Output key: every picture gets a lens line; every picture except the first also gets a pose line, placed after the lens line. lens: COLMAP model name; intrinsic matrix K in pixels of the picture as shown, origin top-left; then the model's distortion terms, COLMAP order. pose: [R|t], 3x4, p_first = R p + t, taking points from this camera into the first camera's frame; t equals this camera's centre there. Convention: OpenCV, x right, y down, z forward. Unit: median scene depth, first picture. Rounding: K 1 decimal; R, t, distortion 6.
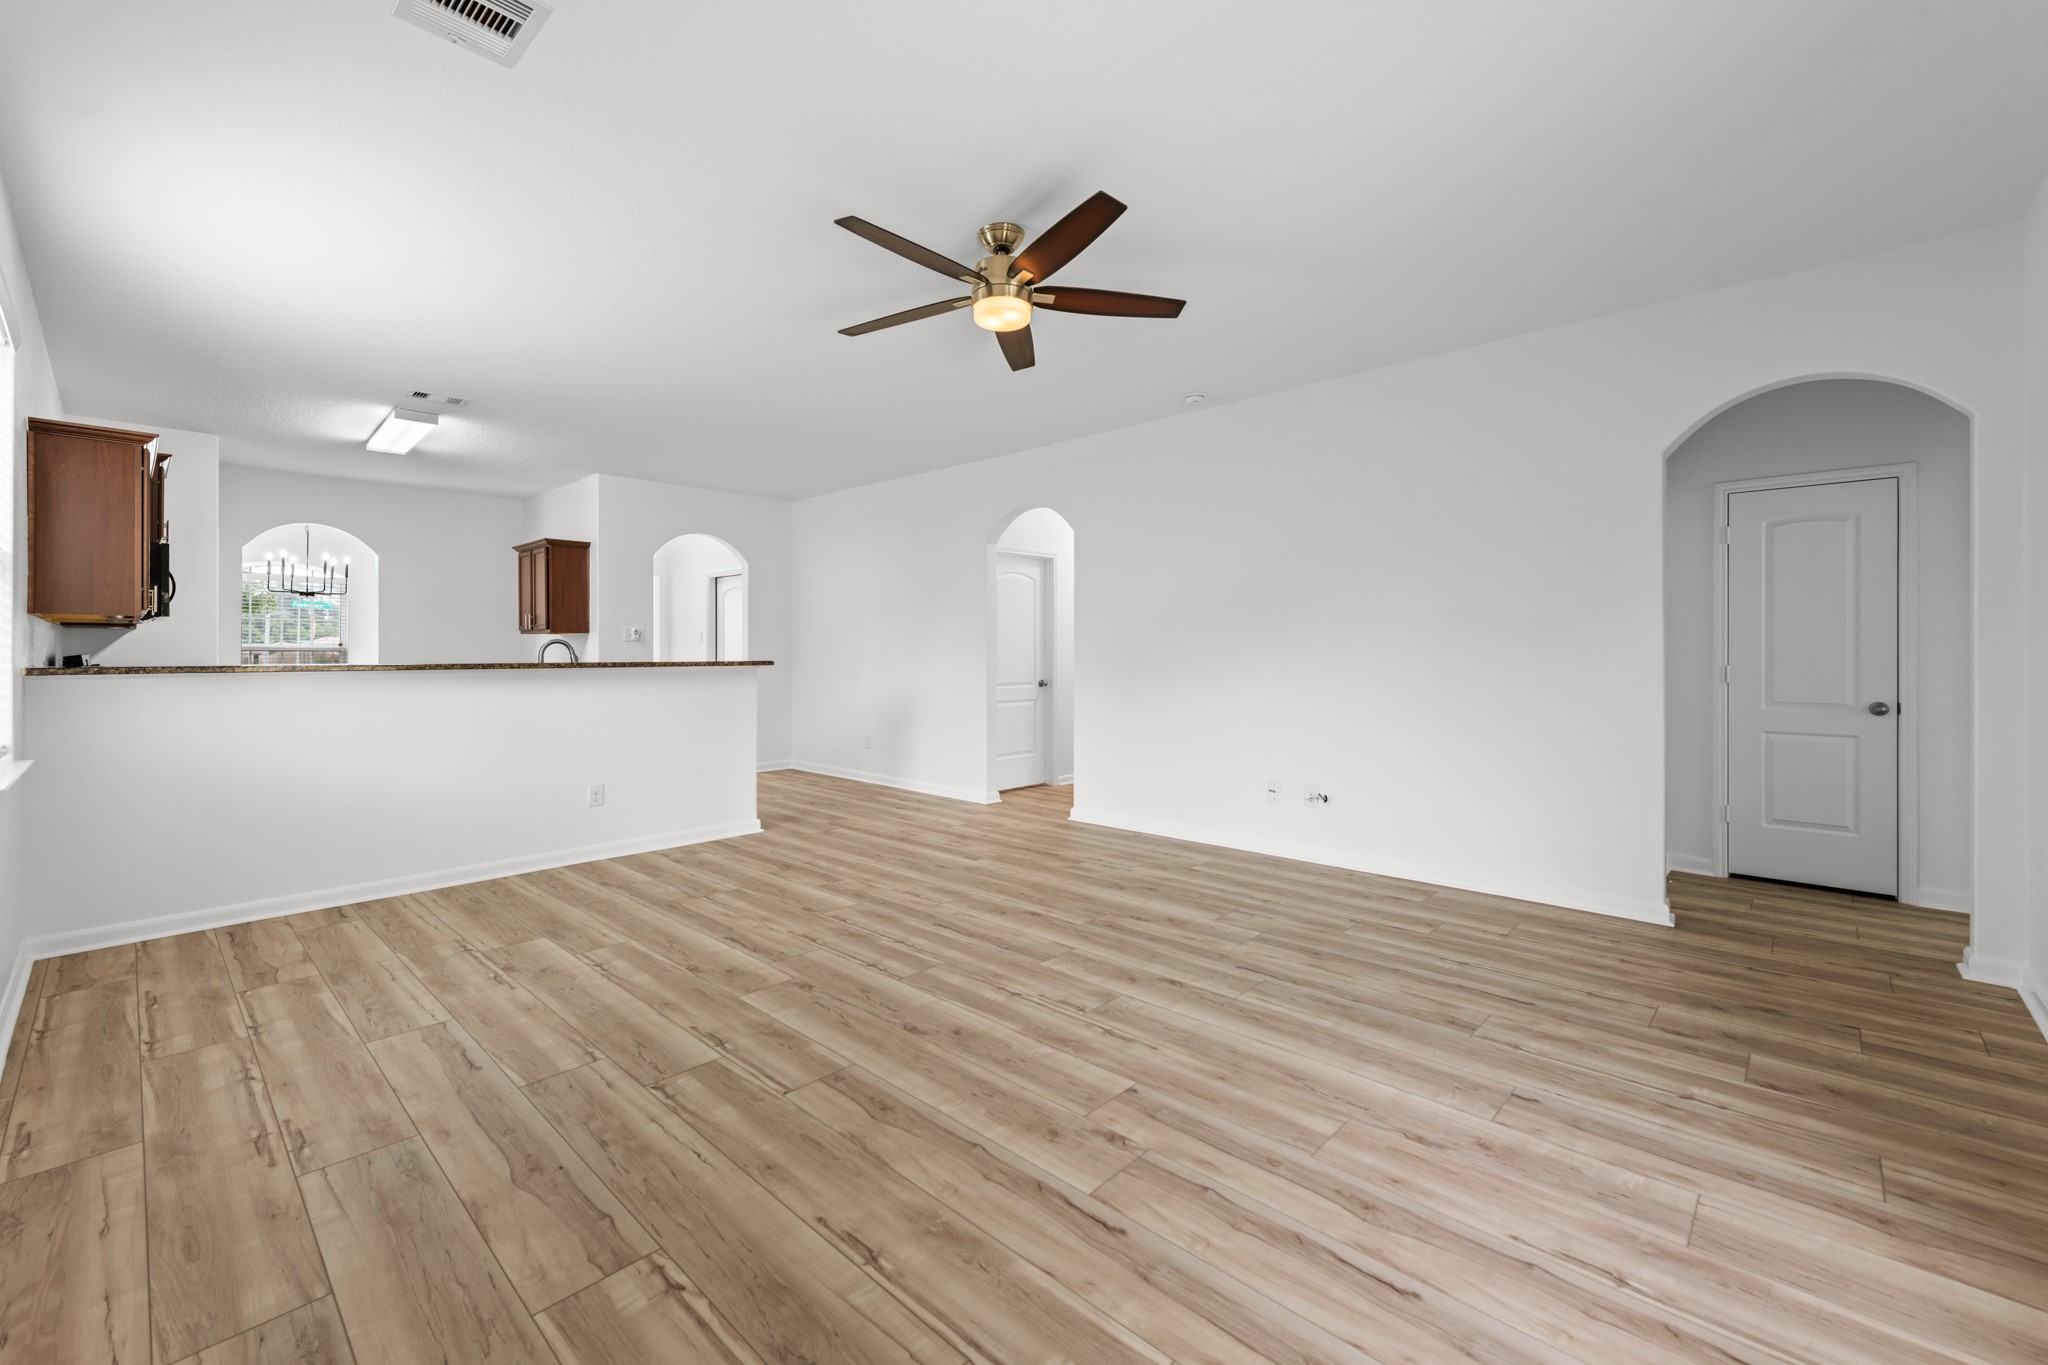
lens RADIAL K [[805.0, 0, 1021.1], [0, 805.0, 654.2], [0, 0, 1]] dist [0.011774, -0.004931]
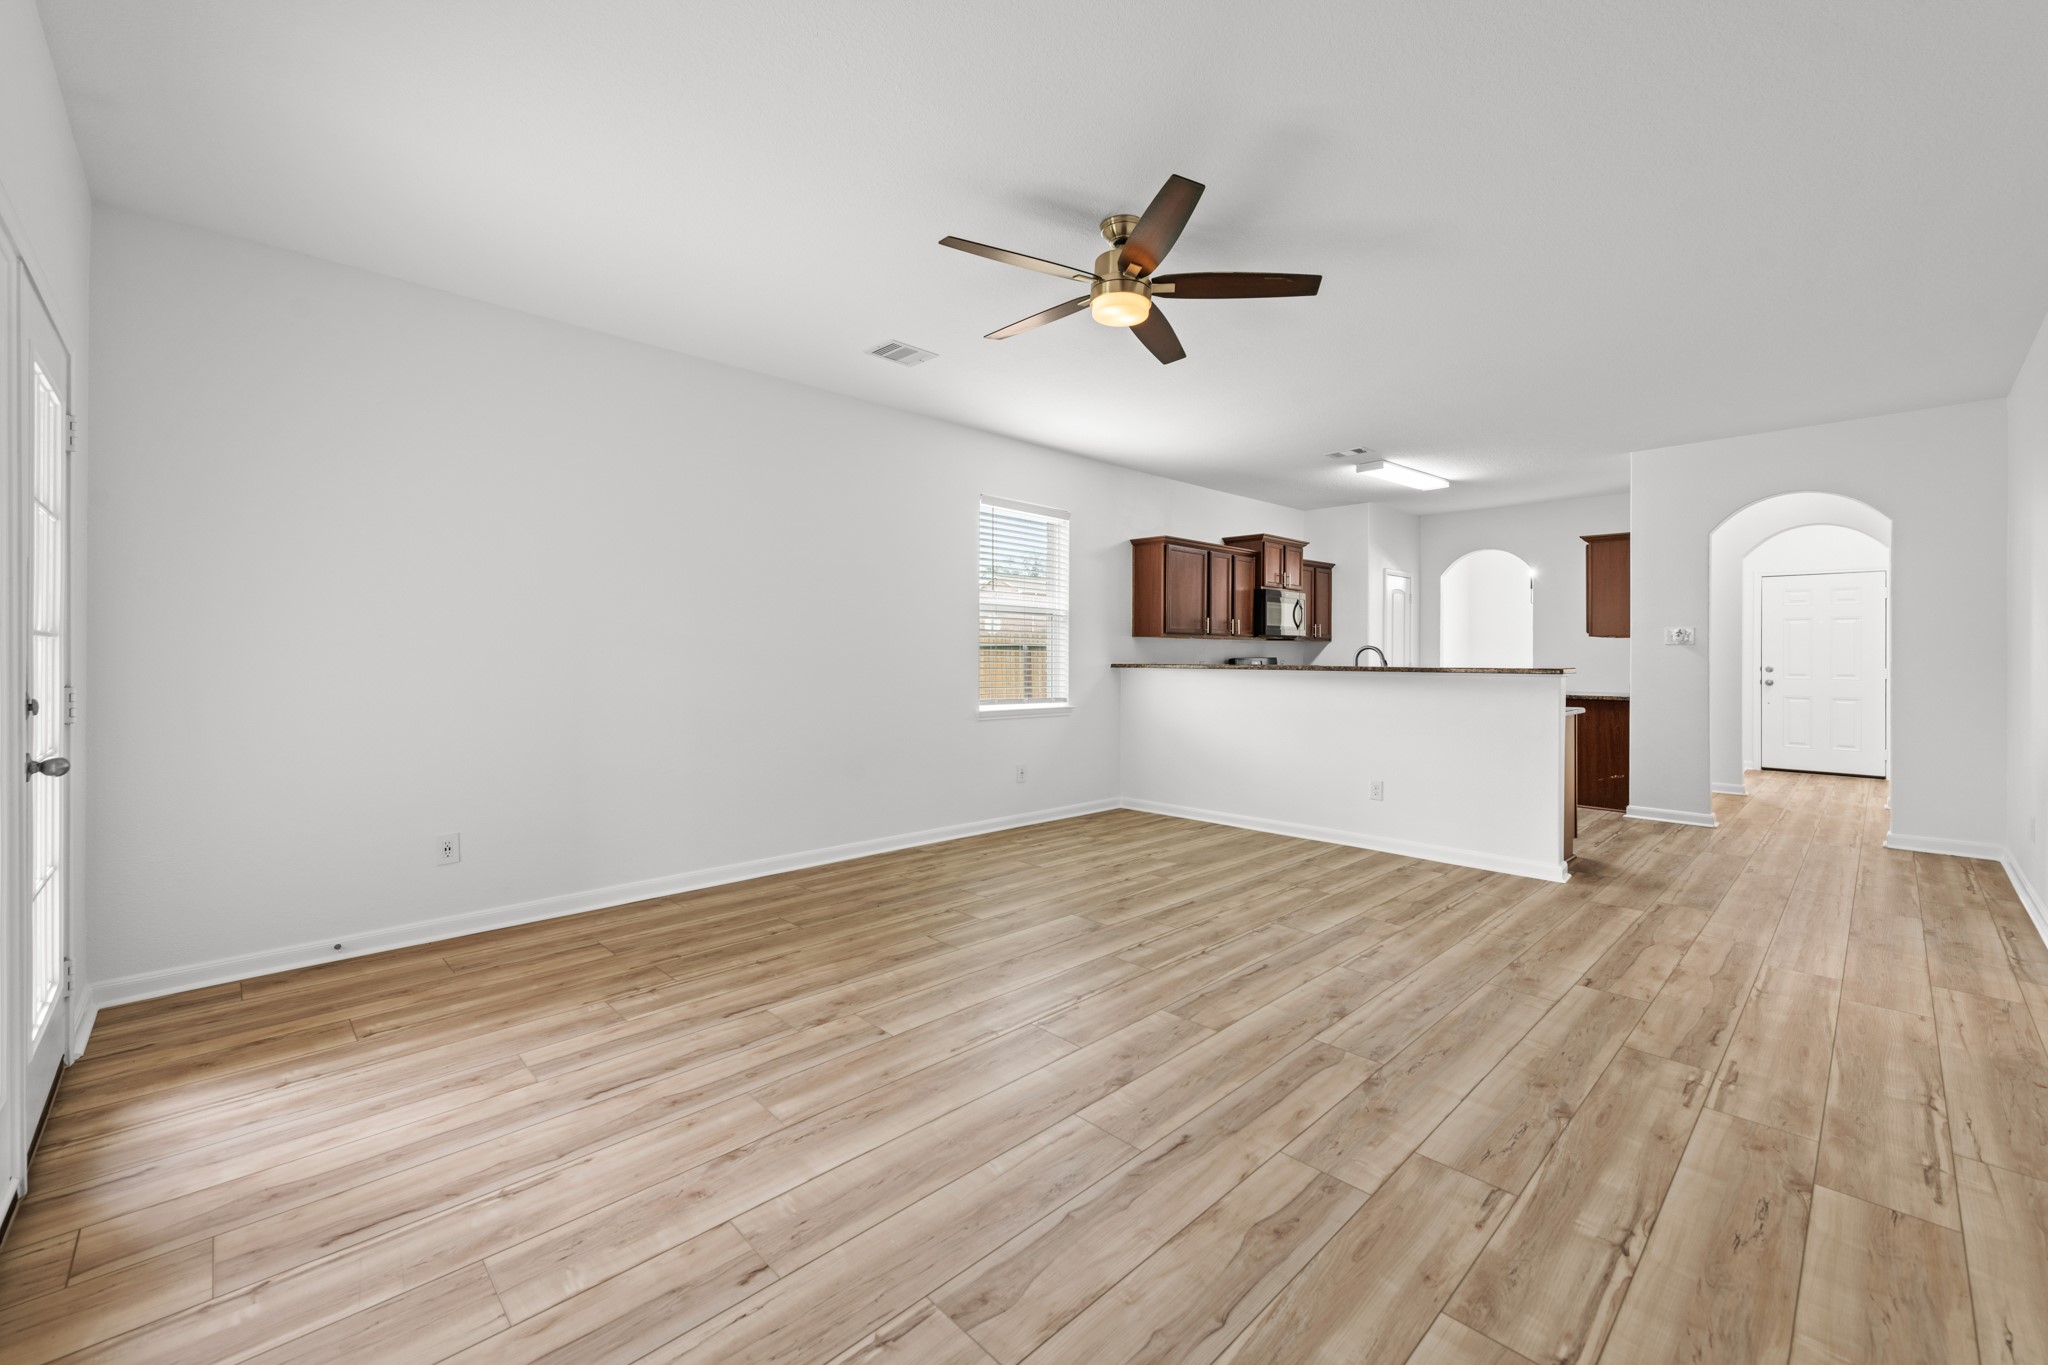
lens RADIAL K [[834.6, 0, 1020.1], [0, 834.6, 657.1], [0, 0, 1]] dist [0.015765, -0.004993]
pose [[-0.031636, 0.003447, -0.999493, 1.002034], [-0.005821, 0.999976, 0.003633, -0.006808], [0.999482, 0.005933, -0.031616, 0.923087]]
